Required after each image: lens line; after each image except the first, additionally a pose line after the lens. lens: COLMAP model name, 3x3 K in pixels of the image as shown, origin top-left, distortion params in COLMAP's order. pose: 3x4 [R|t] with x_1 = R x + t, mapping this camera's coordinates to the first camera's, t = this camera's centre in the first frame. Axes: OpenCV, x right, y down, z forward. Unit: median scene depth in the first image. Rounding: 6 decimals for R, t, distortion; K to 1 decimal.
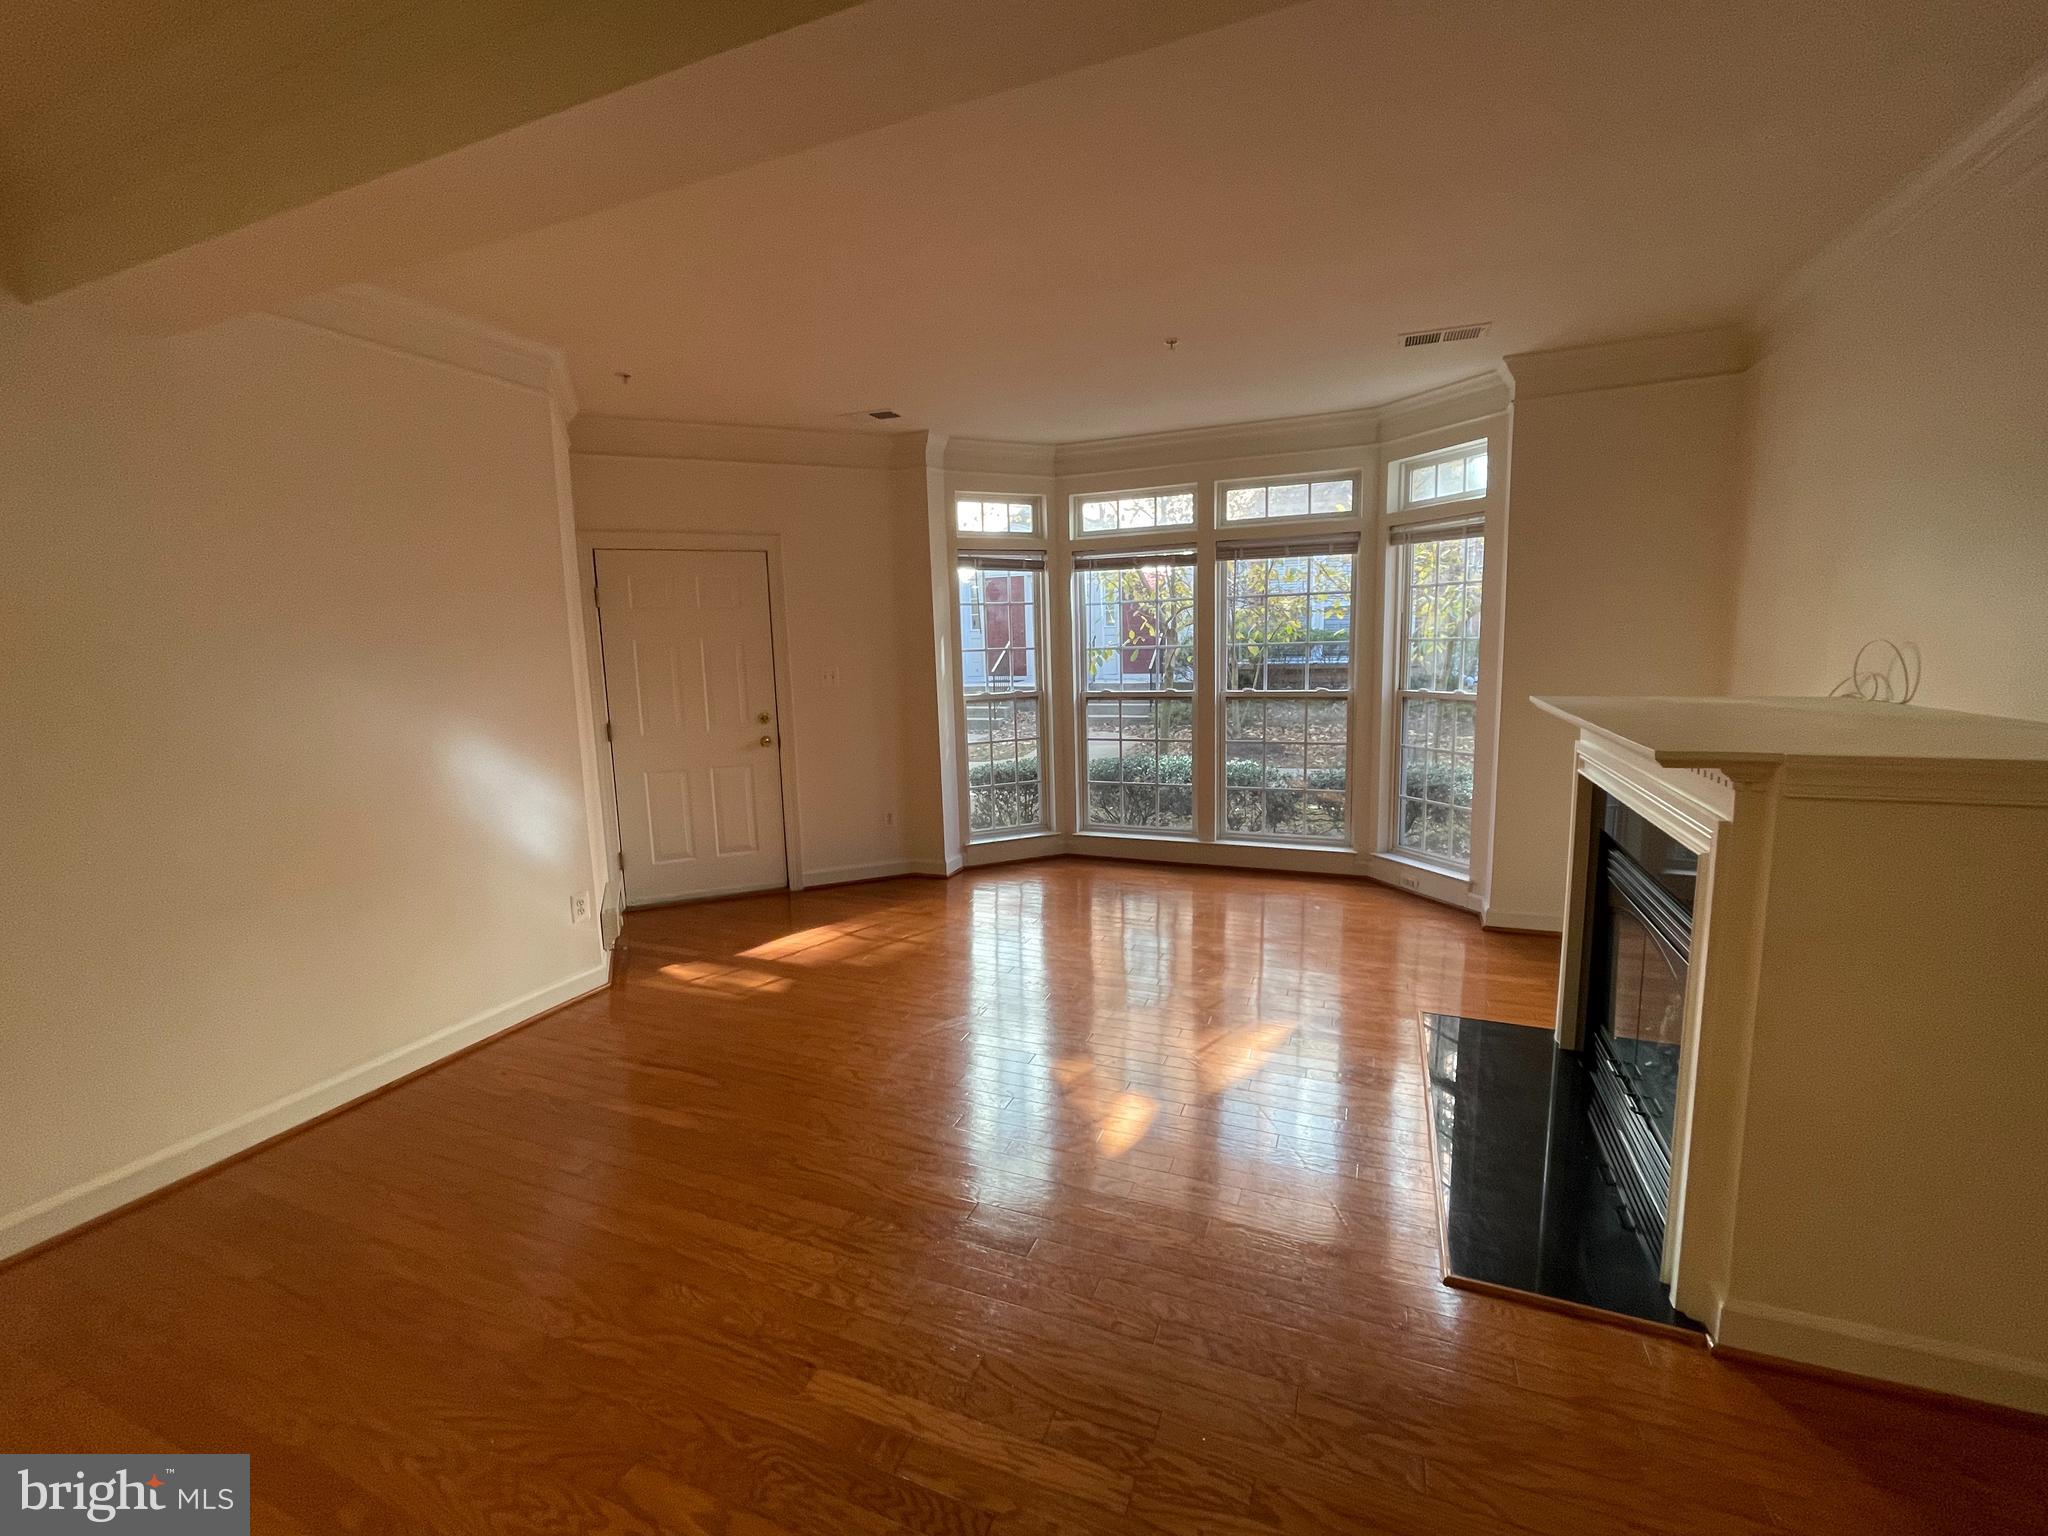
lens RADIAL K [[829.8, 0, 1030.1], [0, 829.8, 764.6], [0, 0, 1]] dist [0.003360, -0.000495]
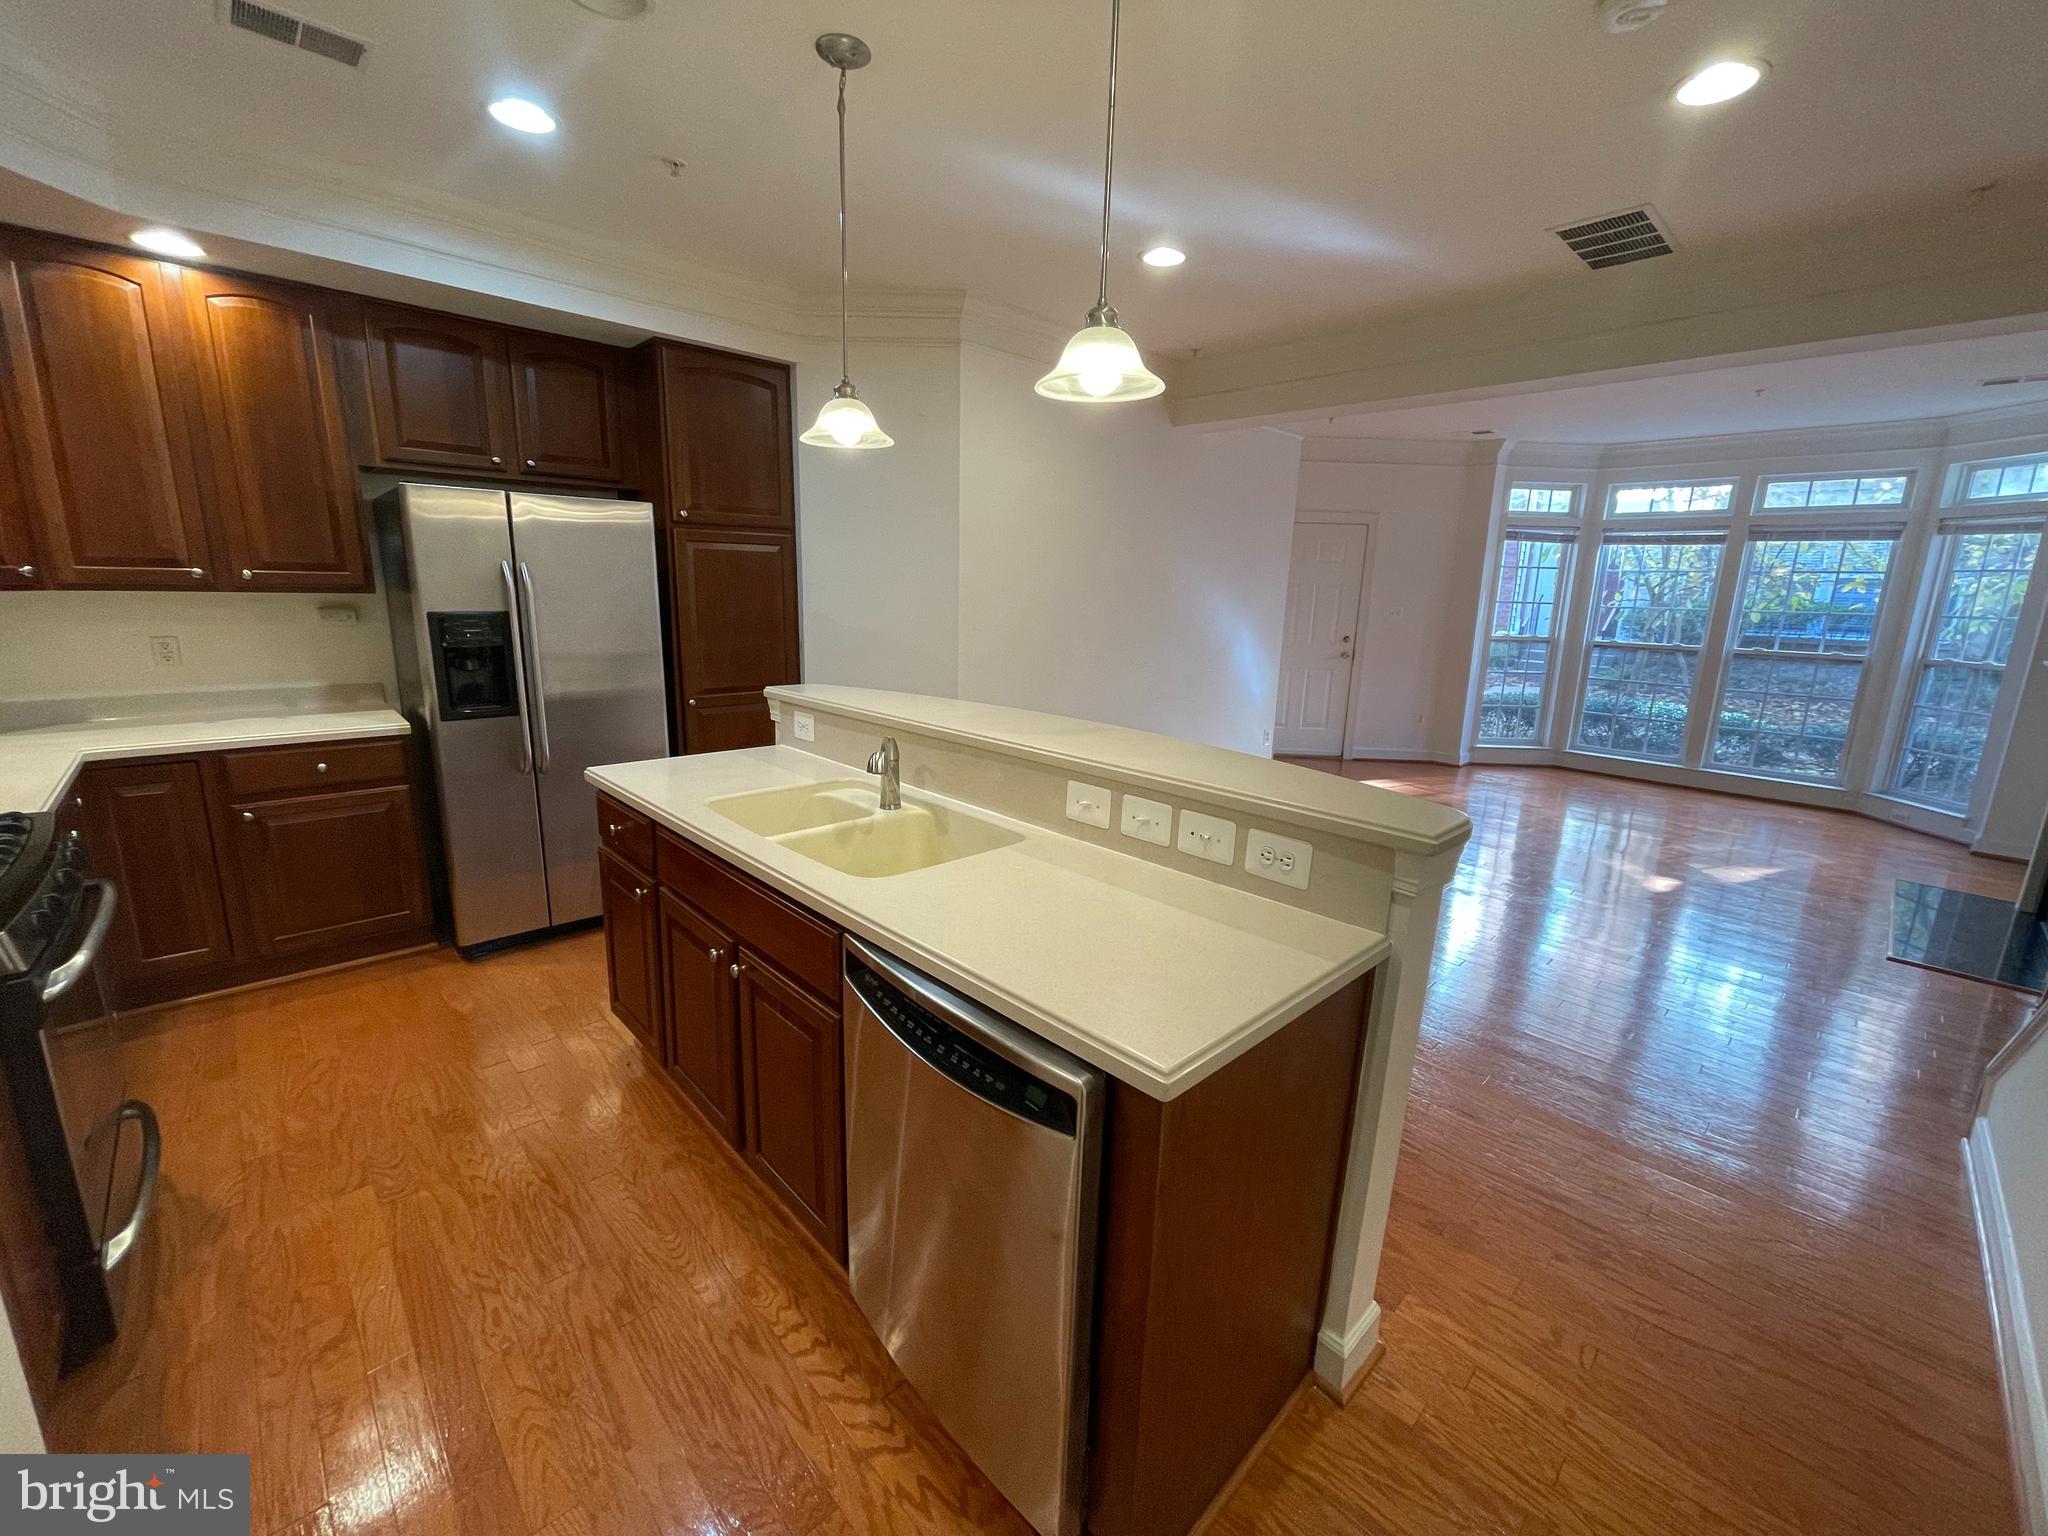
lens RADIAL K [[829.8, 0, 1025.9], [0, 829.8, 768.8], [0, 0, 1]] dist [0.003360, -0.000495]
pose [[0.912173, 0.141012, -0.384779, -0.226236], [-0.115735, 0.989356, 0.088210, 0.101983], [0.393122, -0.035930, 0.918784, -0.559324]]
